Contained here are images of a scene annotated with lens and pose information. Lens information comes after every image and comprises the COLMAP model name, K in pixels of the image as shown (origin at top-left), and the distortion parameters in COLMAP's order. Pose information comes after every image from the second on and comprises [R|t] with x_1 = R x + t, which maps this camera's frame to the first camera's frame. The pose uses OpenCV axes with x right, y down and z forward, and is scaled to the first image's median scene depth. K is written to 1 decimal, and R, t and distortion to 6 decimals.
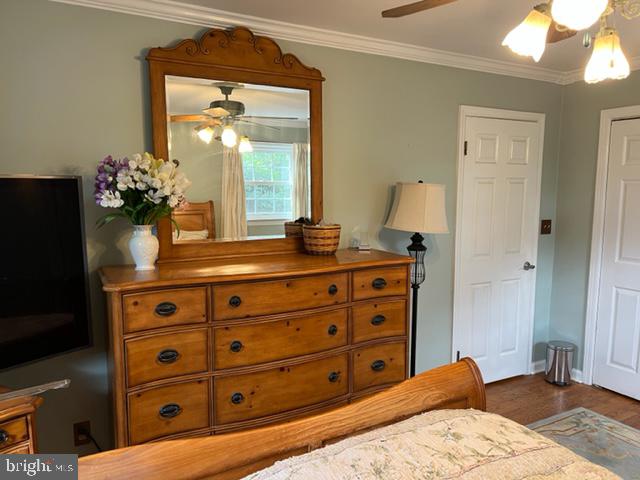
lens RADIAL K [[489.6, 0, 320.0], [0, 489.6, 240.0], [0, 0, 1]] dist [0.059637, -0.082680]
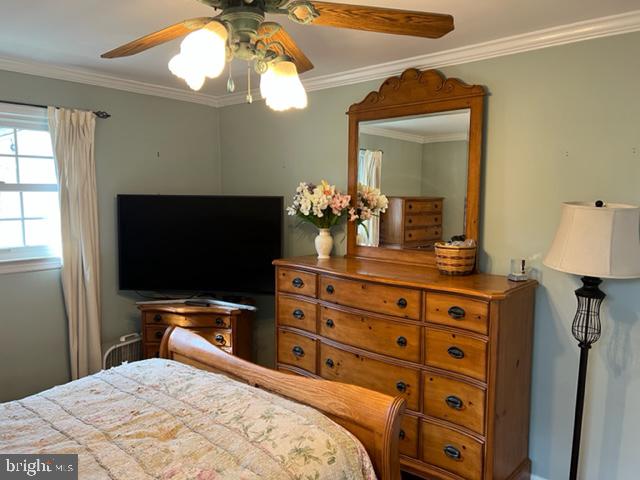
lens RADIAL K [[489.6, 0, 320.0], [0, 489.6, 240.0], [0, 0, 1]] dist [0.059637, -0.082680]
pose [[0.318570, 0.095653, -0.943061, 0.953874], [-0.118590, 0.991101, 0.060465, -0.076136], [0.940452, 0.092575, 0.327078, 0.473987]]
